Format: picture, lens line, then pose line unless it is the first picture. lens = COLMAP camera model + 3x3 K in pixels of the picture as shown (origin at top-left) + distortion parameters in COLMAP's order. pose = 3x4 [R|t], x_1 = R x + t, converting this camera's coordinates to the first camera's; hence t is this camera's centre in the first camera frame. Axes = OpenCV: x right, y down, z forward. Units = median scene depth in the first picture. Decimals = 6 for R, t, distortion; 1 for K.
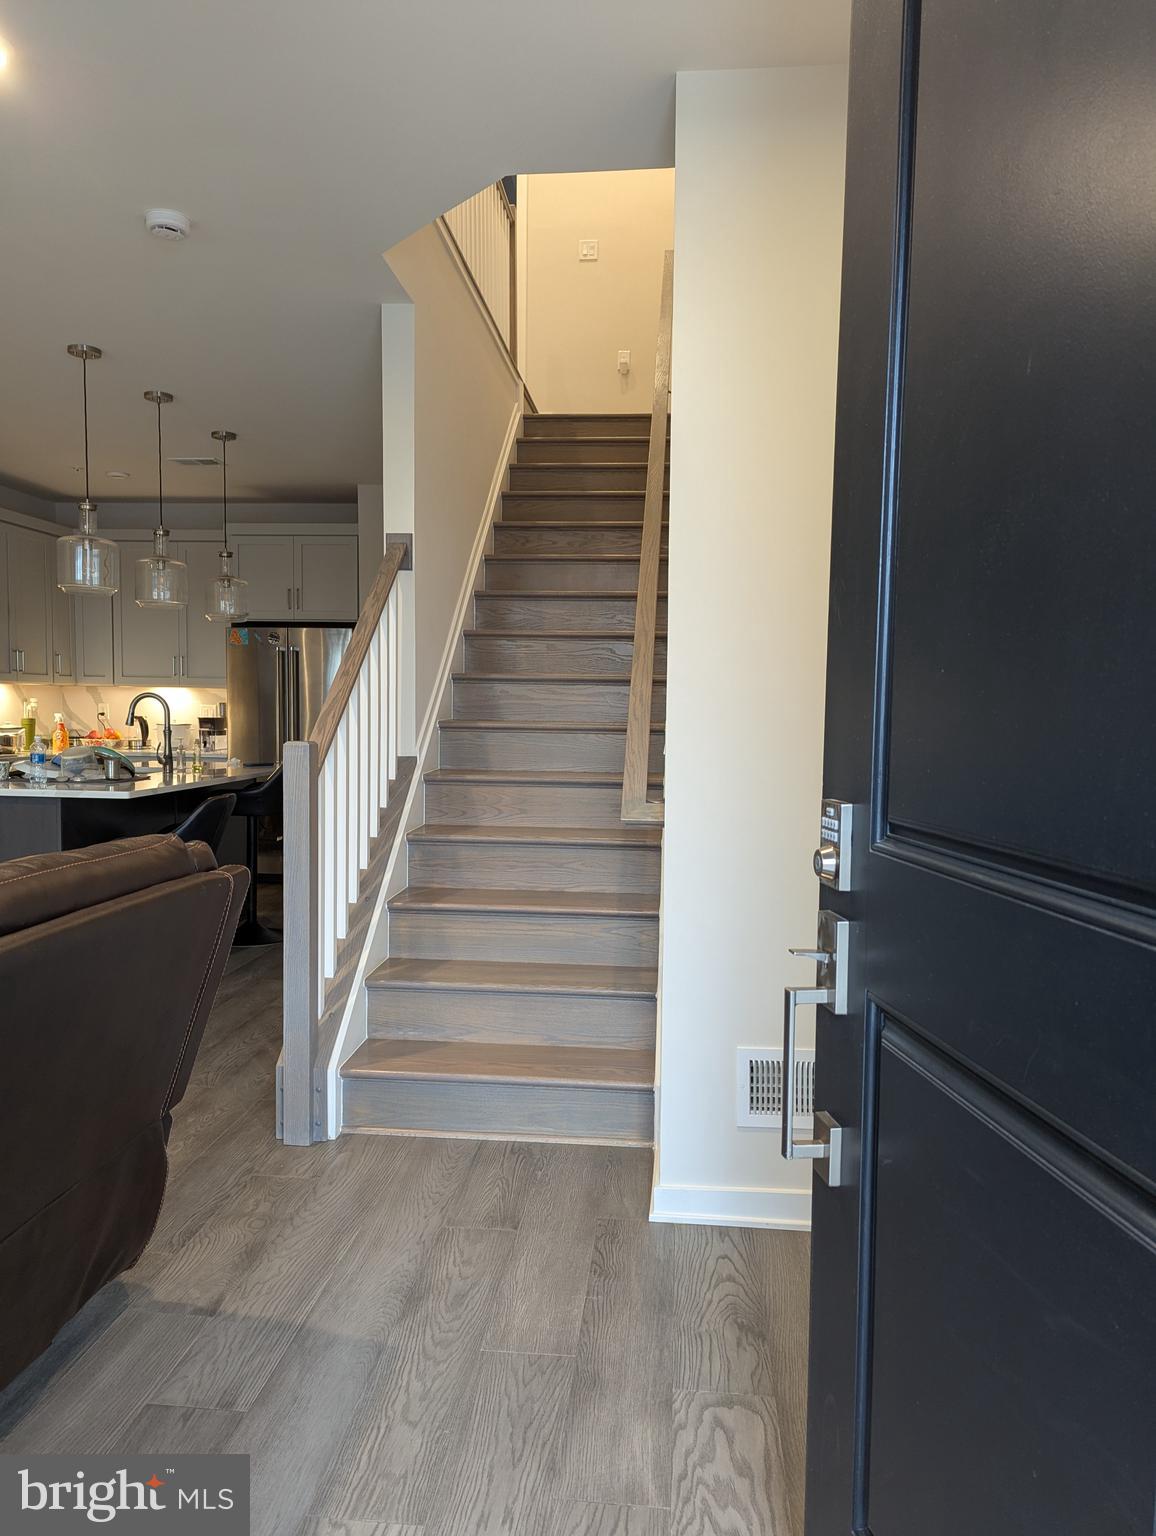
lens RADIAL K [[1090.1, 0, 581.5], [0, 1090.1, 761.4], [0, 0, 1]] dist [0.041916, -0.014733]
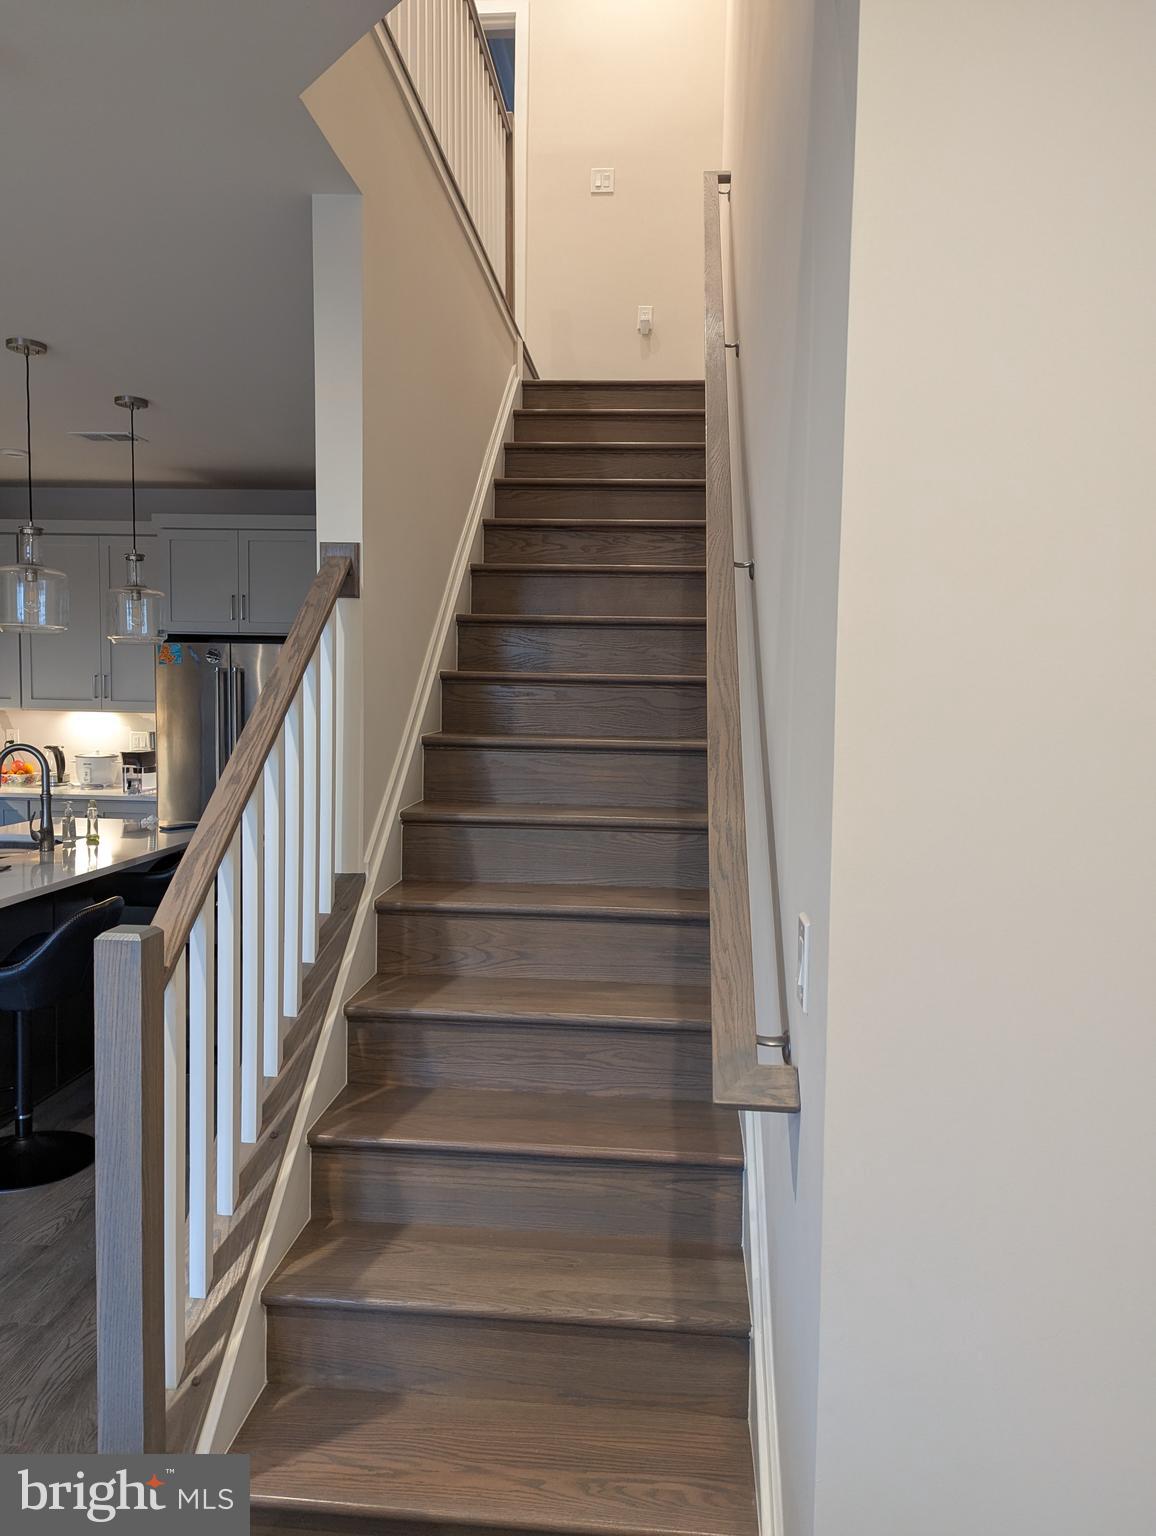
lens RADIAL K [[1090.1, 0, 584.3], [0, 1090.1, 752.9], [0, 0, 1]] dist [0.041916, -0.014733]
pose [[0.999944, 0.004723, 0.009442, -0.018568], [-0.004783, 0.999969, 0.006329, -0.068363], [-0.009412, -0.006374, 0.999935, 0.265220]]
